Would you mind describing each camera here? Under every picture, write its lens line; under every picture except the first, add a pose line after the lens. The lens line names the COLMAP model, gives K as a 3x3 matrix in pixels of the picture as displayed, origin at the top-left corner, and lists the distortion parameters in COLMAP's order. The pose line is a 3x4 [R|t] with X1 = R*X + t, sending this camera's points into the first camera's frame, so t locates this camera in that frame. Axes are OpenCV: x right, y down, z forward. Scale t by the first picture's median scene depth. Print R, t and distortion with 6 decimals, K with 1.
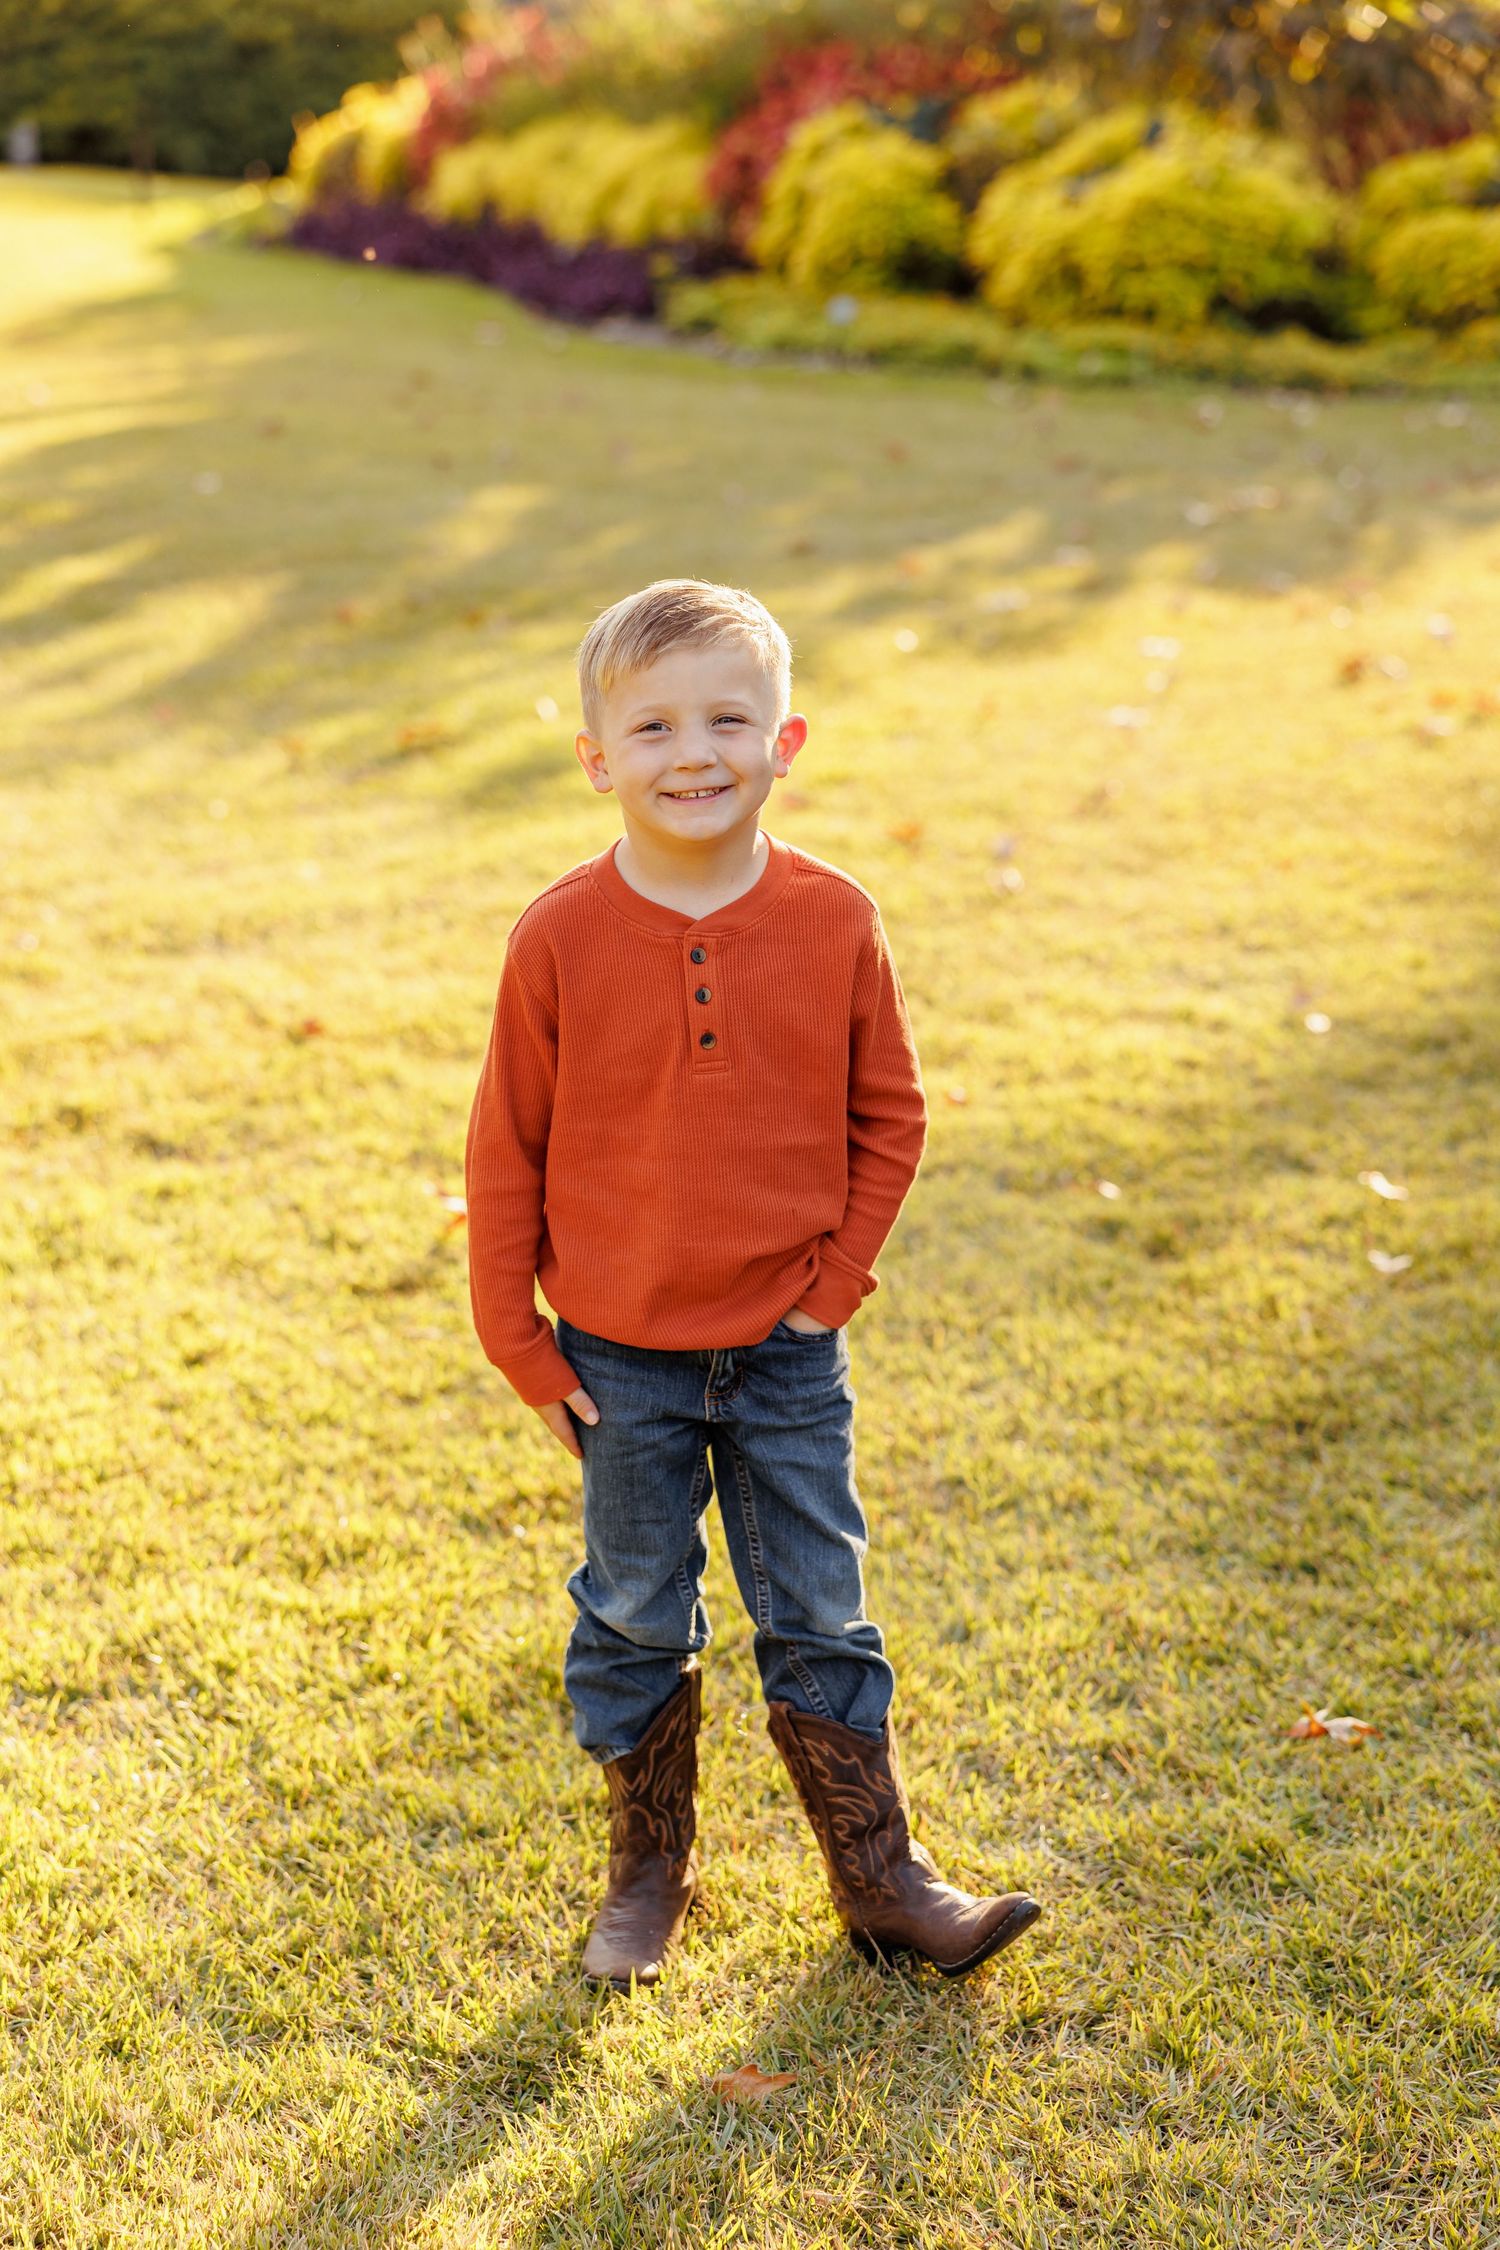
lens RADIAL K [[4274.8, 0, 750.0], [0, 4274.8, 1125.0], [0, 0, 1]] dist [0.039143, -0.112191]
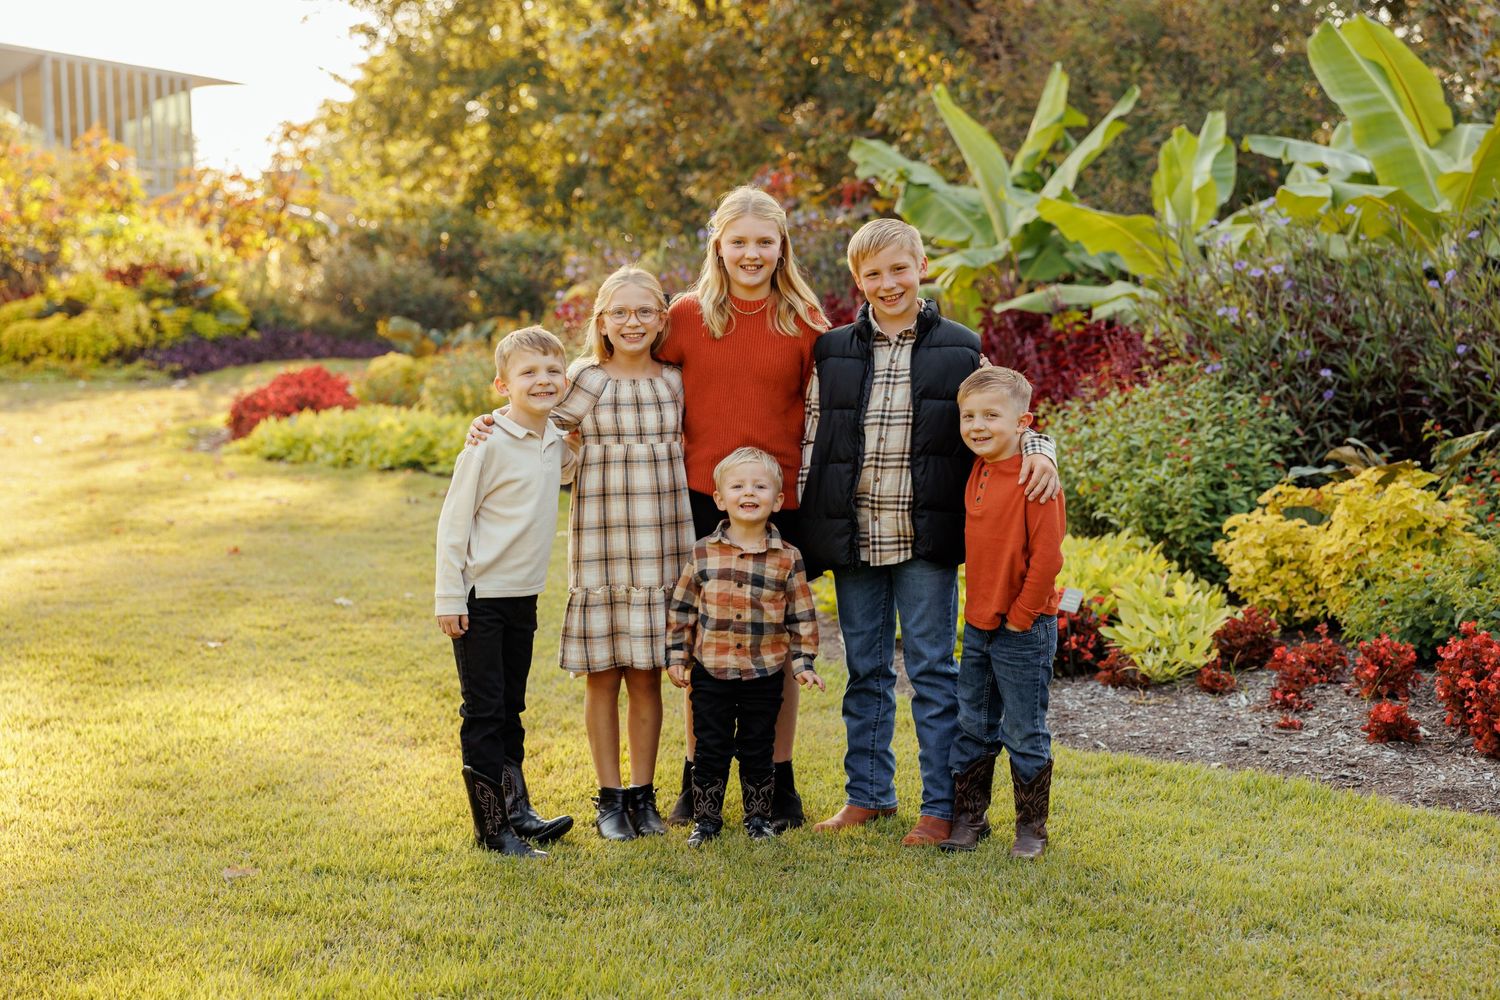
lens RADIAL K [[2112.9, 0, 750.0], [0, 2112.9, 500.0], [0, 0, 1]] dist [-0.002972, 0.012476]
pose [[0.897129, -0.050037, 0.438926, -0.030481], [0.109759, 0.987657, -0.111747, 0.139055], [-0.427917, 0.148428, 0.891547, -0.530621]]
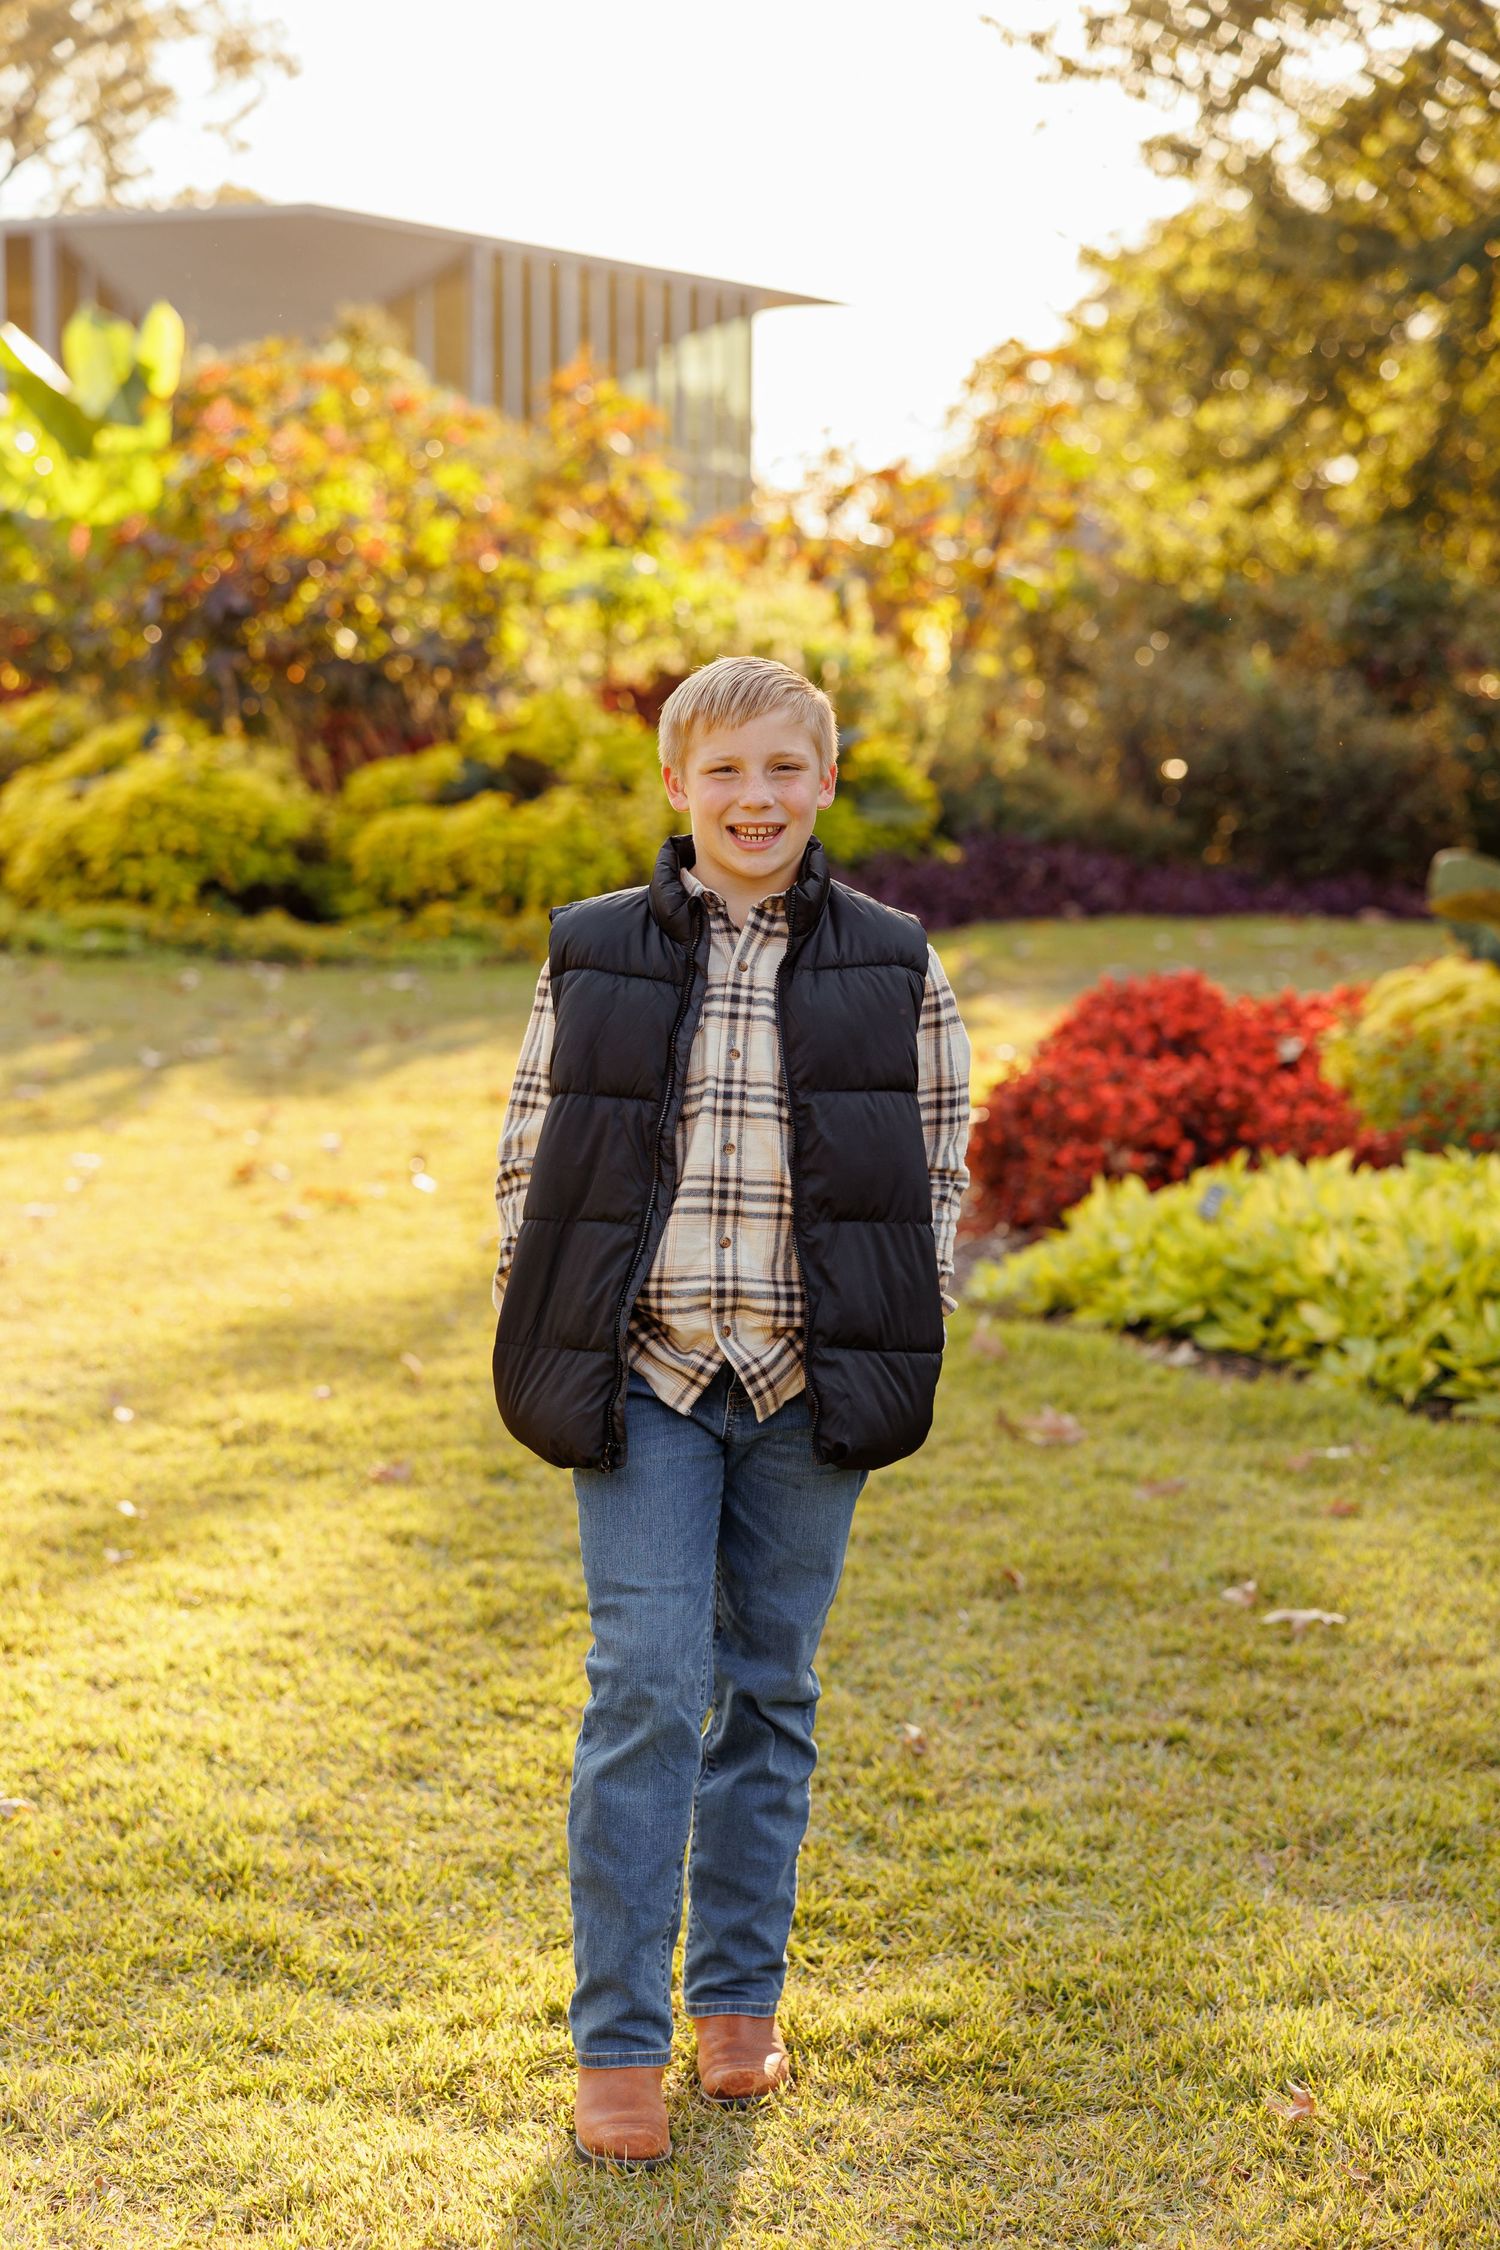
lens RADIAL K [[4237.1, 0, 750.0], [0, 4237.1, 1125.0], [0, 0, 1]] dist [0.029282, 0.099461]
pose [[0.978957, -0.008553, 0.203888, 0.027868], [0.036859, 0.990099, -0.135442, 0.031353], [-0.200711, 0.140107, 0.969580, -0.117363]]
